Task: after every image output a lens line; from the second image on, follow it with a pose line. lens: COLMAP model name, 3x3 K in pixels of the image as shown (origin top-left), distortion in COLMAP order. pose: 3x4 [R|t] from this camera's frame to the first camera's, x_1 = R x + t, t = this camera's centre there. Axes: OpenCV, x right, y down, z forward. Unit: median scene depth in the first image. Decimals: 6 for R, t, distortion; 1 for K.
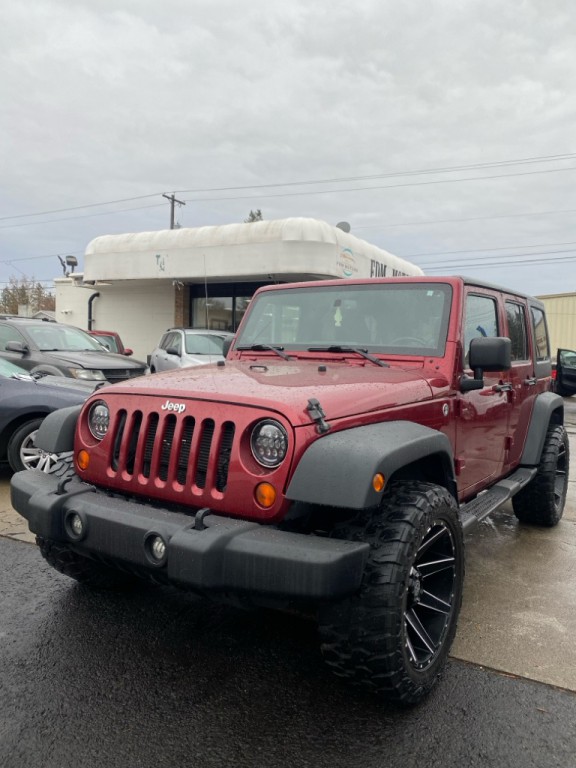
lens RADIAL K [[575.9, 0, 275.8], [0, 575.9, 398.4], [0, 0, 1]] dist [0.054163, -0.051846]
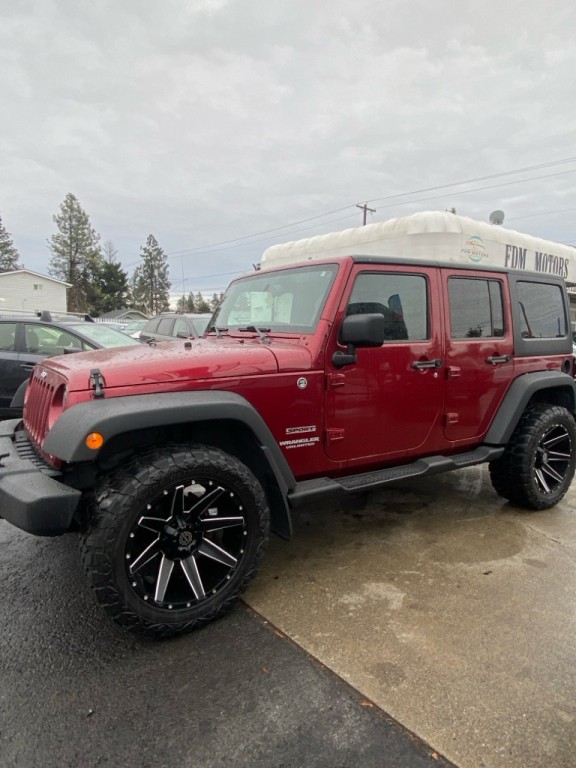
lens RADIAL K [[480.0, 0, 277.5], [0, 480.0, 383.2], [0, 0, 1]] dist [0.068009, -0.081393]
pose [[0.927514, 0.021532, -0.373167, 0.557165], [-0.016196, 0.999717, 0.017428, 0.005512], [0.373436, -0.010121, 0.927601, 0.149721]]
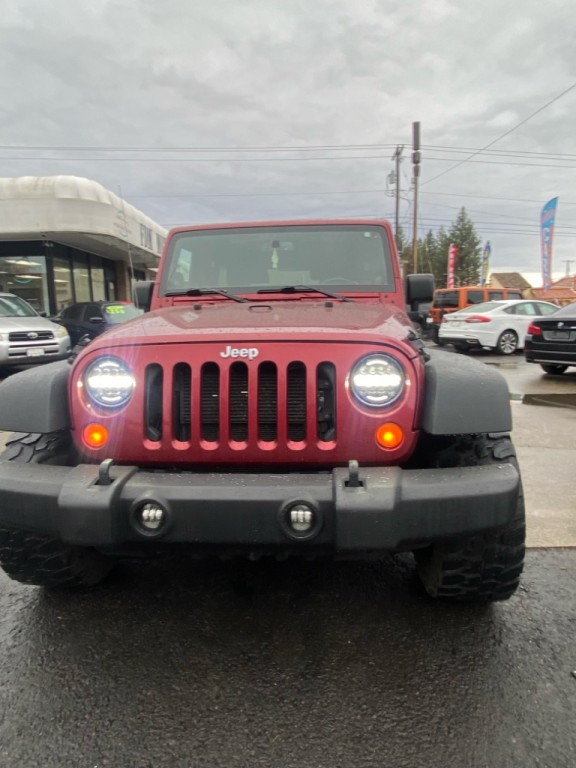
lens RADIAL K [[479.8, 0, 278.8], [0, 479.8, 386.2], [0, 0, 1]] dist [0.067732, -0.080358]
pose [[0.873557, -0.119335, 0.471866, -0.362845], [0.083848, 0.991880, 0.095620, 0.000830], [-0.479445, -0.043964, 0.876470, 0.284955]]
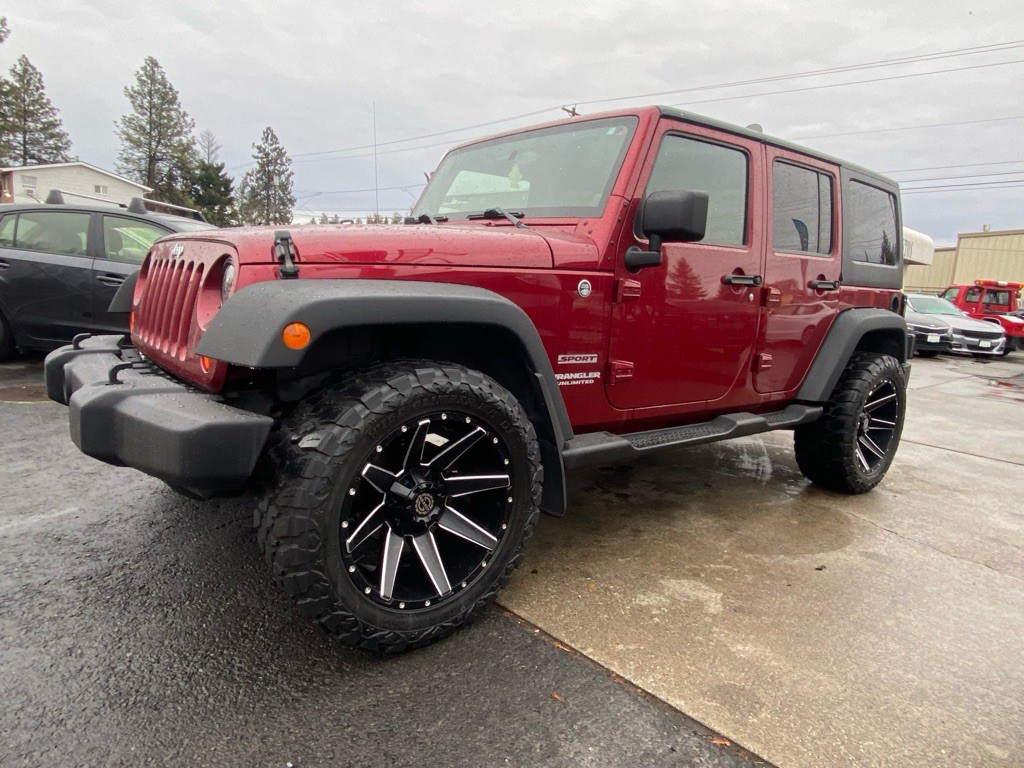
lens RADIAL K [[639.7, 0, 512.0], [0, 639.7, 384.0], [0, 0, 1]] dist [0.067732, -0.080358]
pose [[0.961273, 0.077783, -0.264394, 0.407358], [-0.061727, 0.995739, 0.068517, 0.085769], [0.268596, -0.049544, 0.961978, 0.196800]]
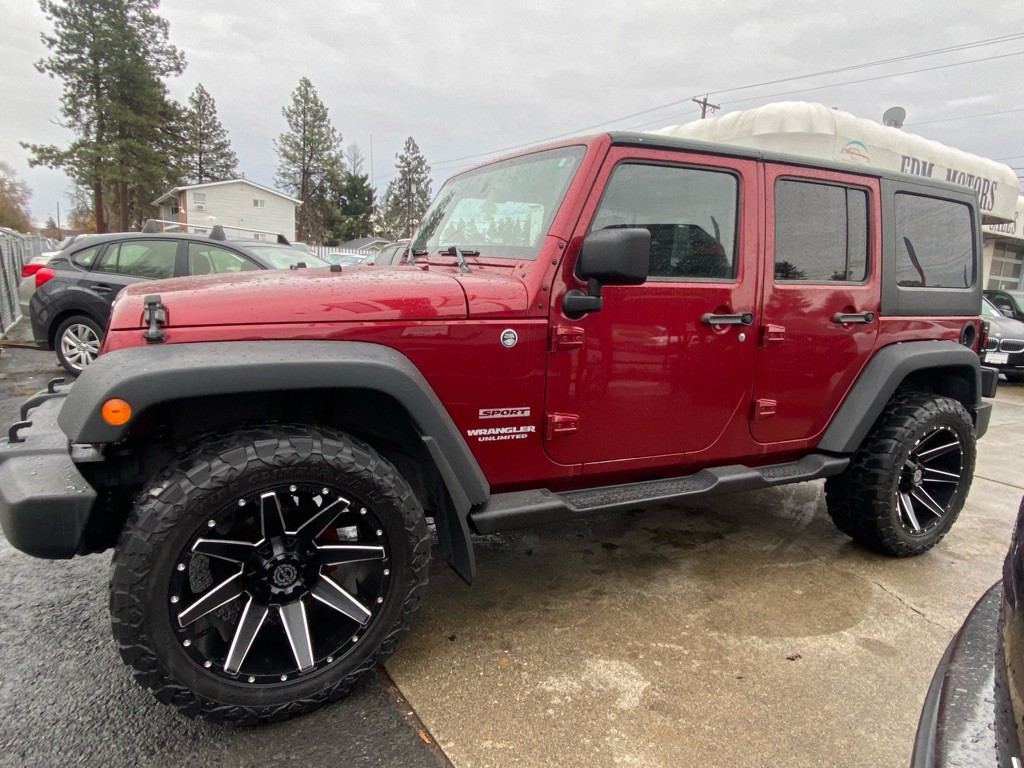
lens RADIAL K [[640.1, 0, 514.5], [0, 640.1, 391.0], [0, 0, 1]] dist [0.068009, -0.081393]
pose [[0.889458, 0.098816, -0.446206, 0.605478], [-0.064103, 0.993668, 0.092274, 0.012148], [0.452499, -0.053470, 0.890160, 0.328296]]
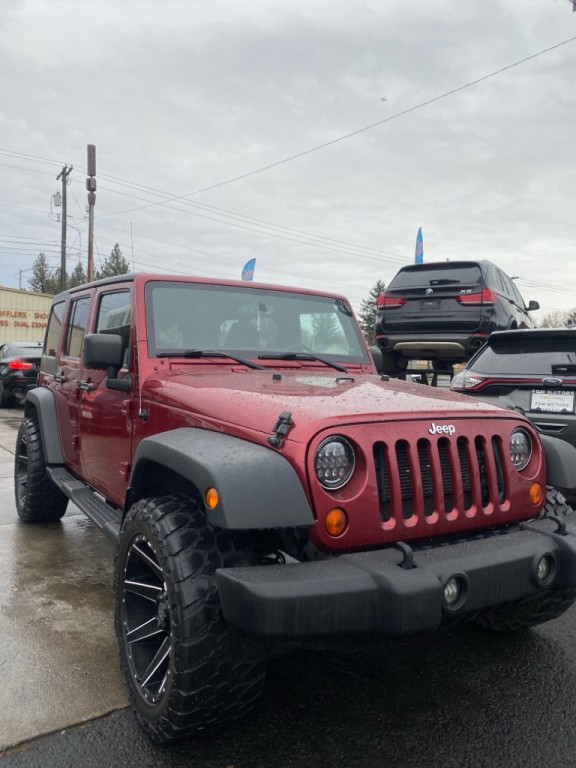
lens RADIAL K [[593.7, 0, 262.4], [0, 593.7, 373.2], [0, 0, 1]] dist [0.032022, 0.000964]
pose [[0.434997, -0.036066, 0.899709, -0.899101], [0.056502, 0.998322, 0.012701, -0.079710], [-0.898657, 0.045311, 0.436305, 0.661878]]
